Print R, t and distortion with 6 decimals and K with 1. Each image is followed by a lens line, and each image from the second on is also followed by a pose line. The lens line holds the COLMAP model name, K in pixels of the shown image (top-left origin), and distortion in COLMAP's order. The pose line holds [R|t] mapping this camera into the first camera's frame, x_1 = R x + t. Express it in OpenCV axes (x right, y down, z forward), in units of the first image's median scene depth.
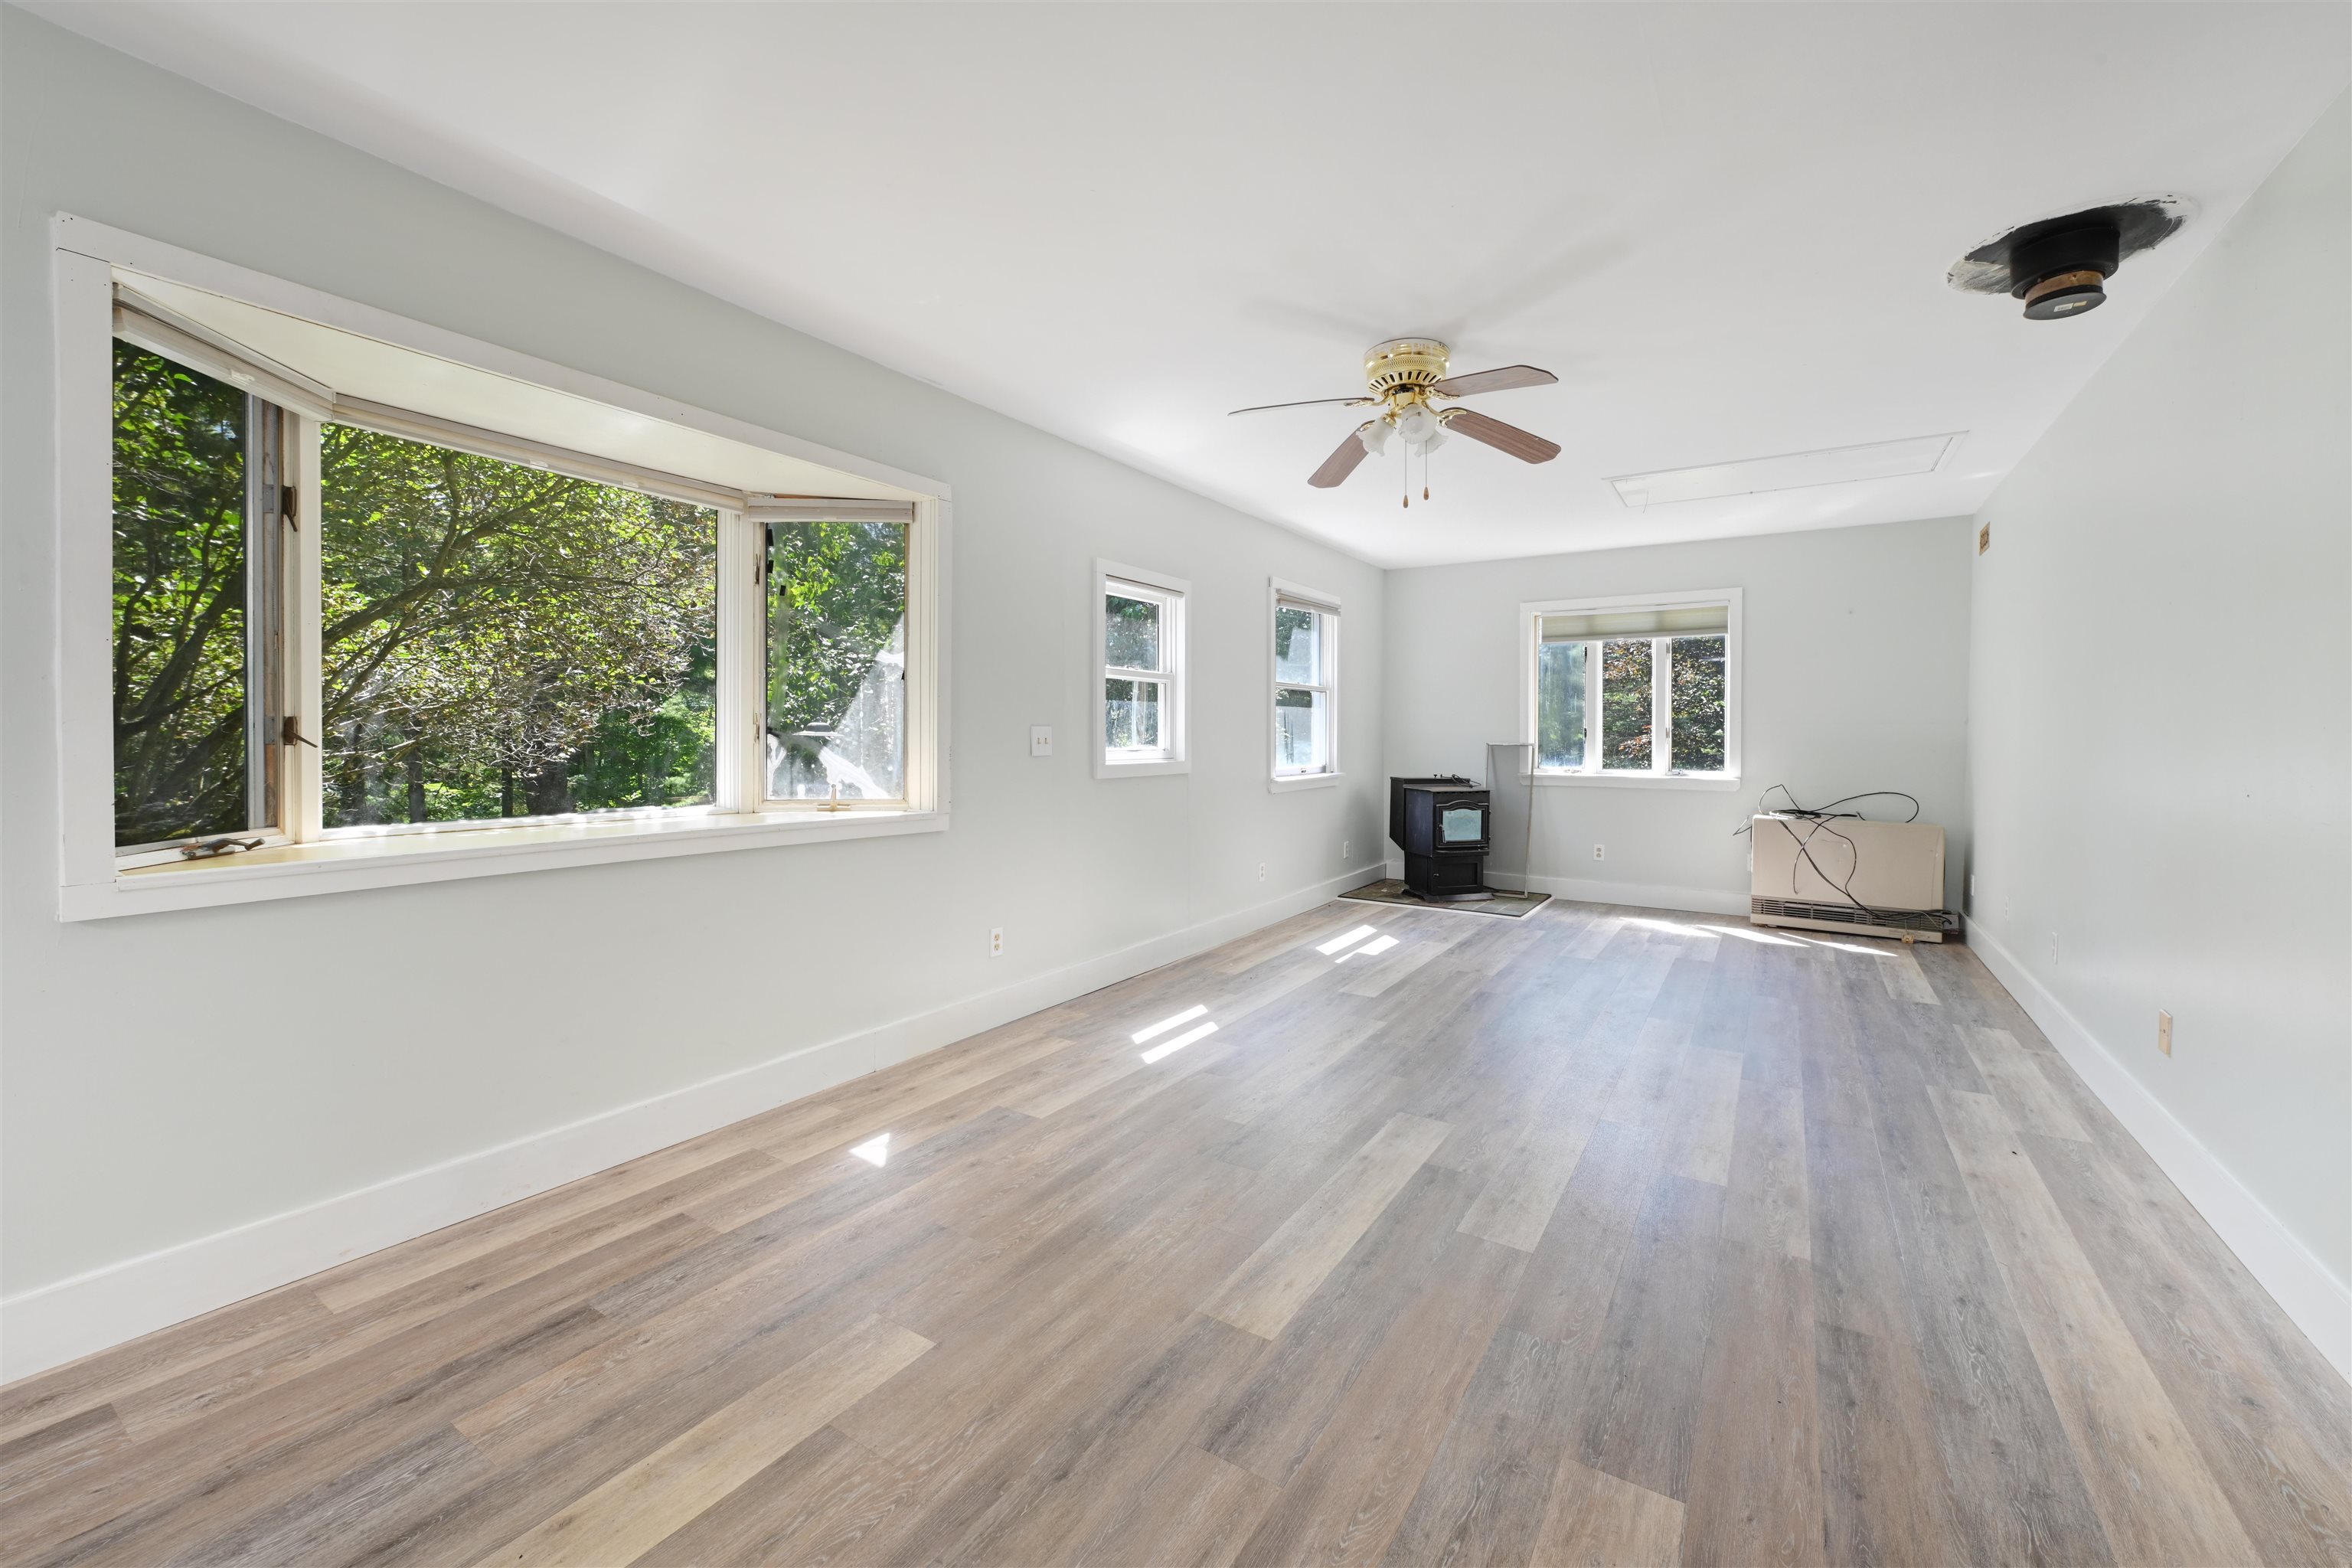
lens RADIAL K [[947.9, 0, 1181.6], [0, 947.9, 746.3], [0, 0, 1]] dist [0.013199, -0.006216]
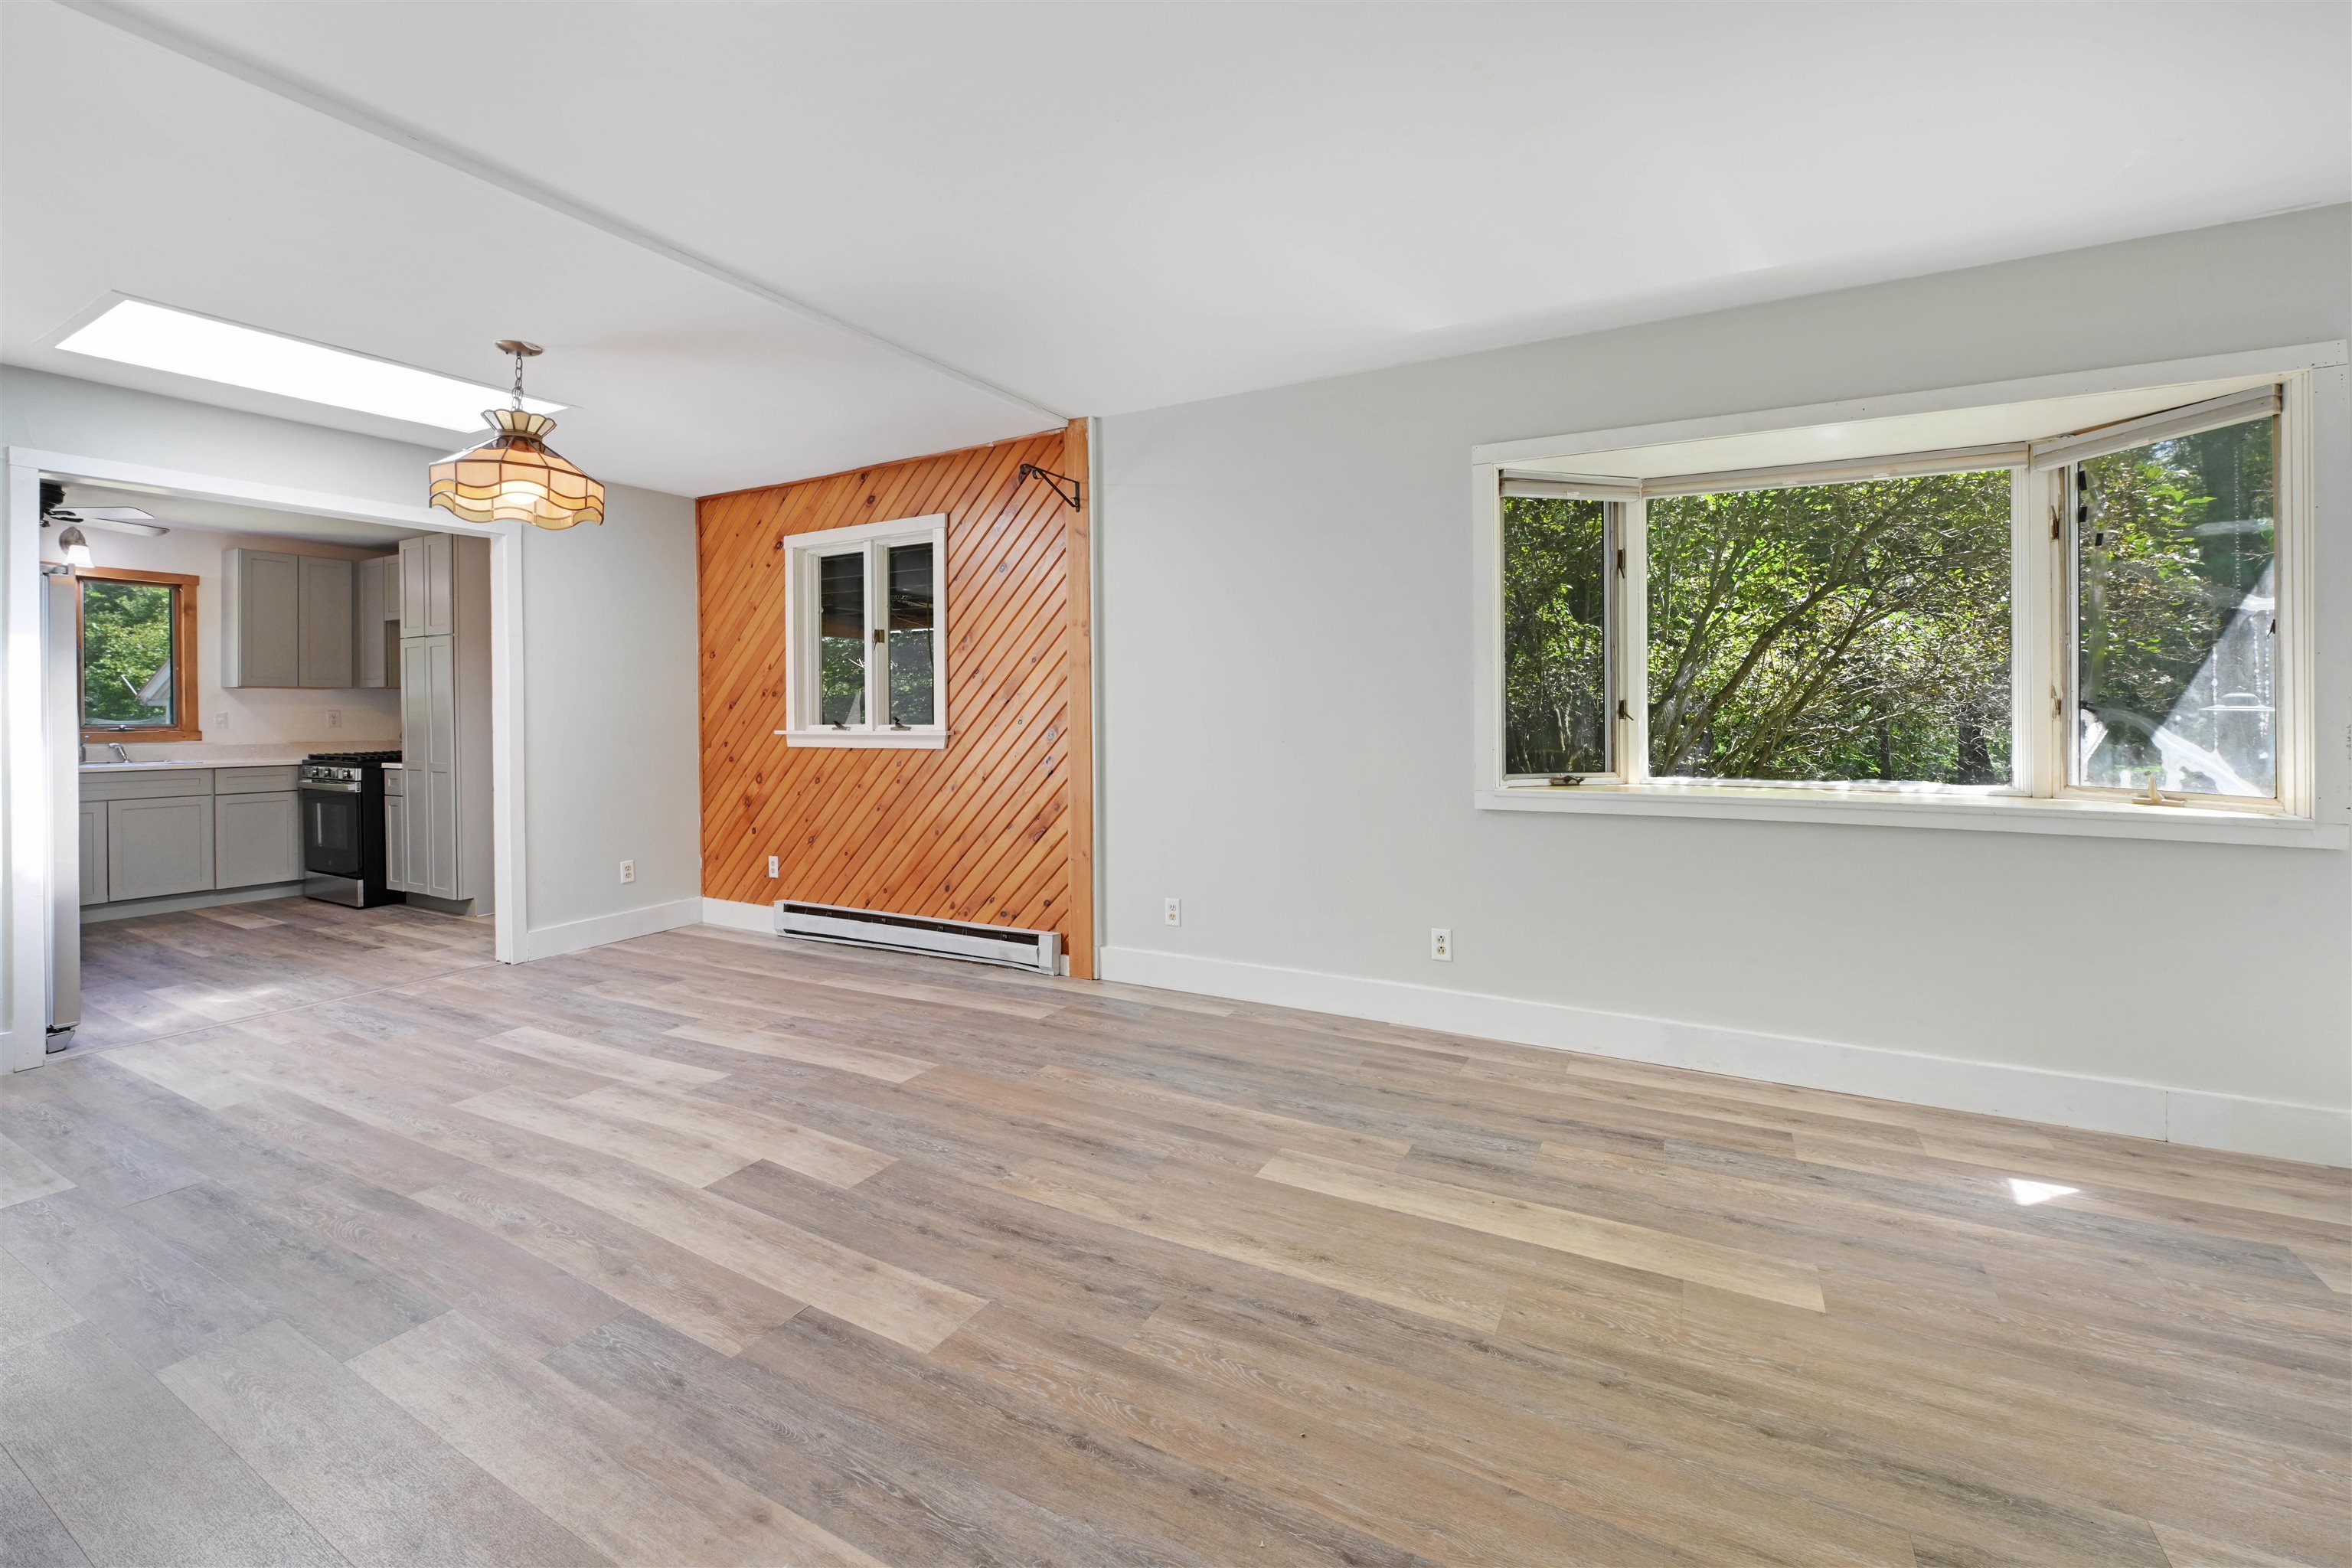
lens RADIAL K [[944.0, 0, 1178.4], [0, 944.0, 718.8], [0, 0, 1]] dist [-0.008624, -0.000057]
pose [[0.082948, 0.005474, -0.996539, 0.350976], [-0.007627, 0.999959, 0.004858, -0.002032], [0.996525, 0.007197, 0.082987, 0.118104]]
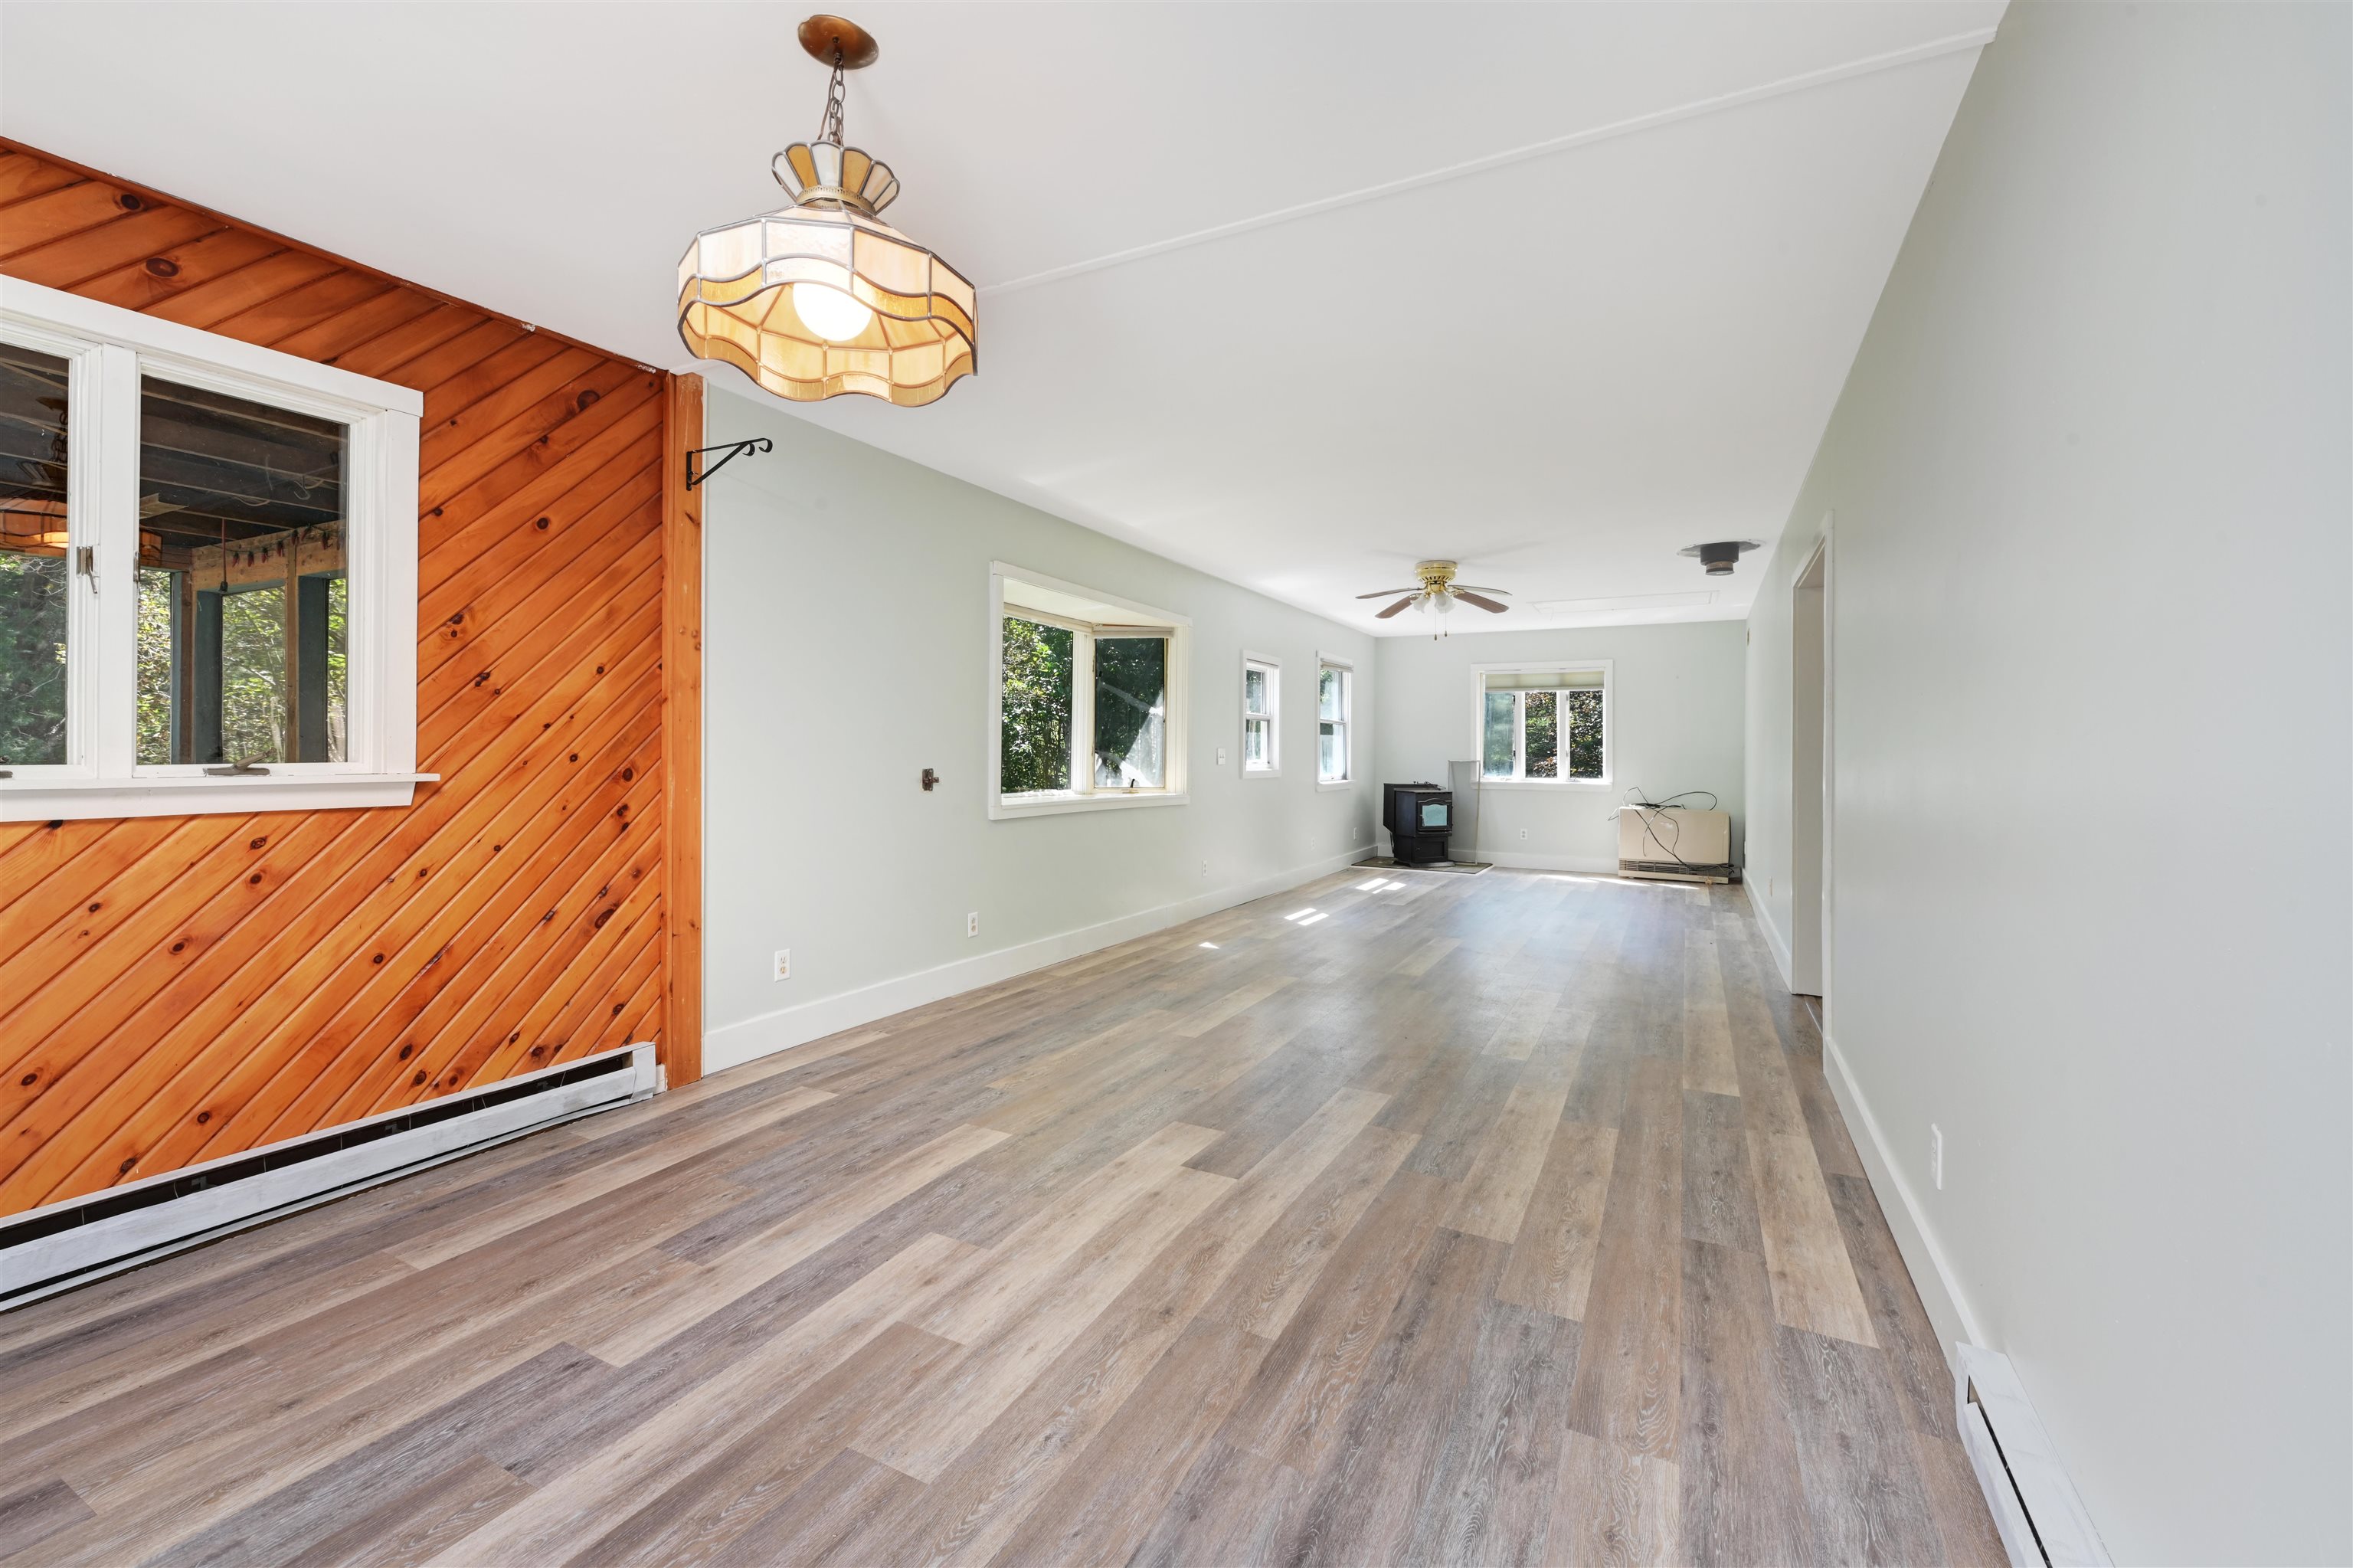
lens RADIAL K [[972.9, 0, 1173.4], [0, 972.9, 764.2], [0, 0, 1]] dist [-0.020817, 0.000108]
pose [[0.996504, 0.002665, 0.083508, -0.448295], [-0.002401, 0.999992, -0.003260, 0.017765], [-0.083516, 0.003048, 0.996502, -0.899758]]
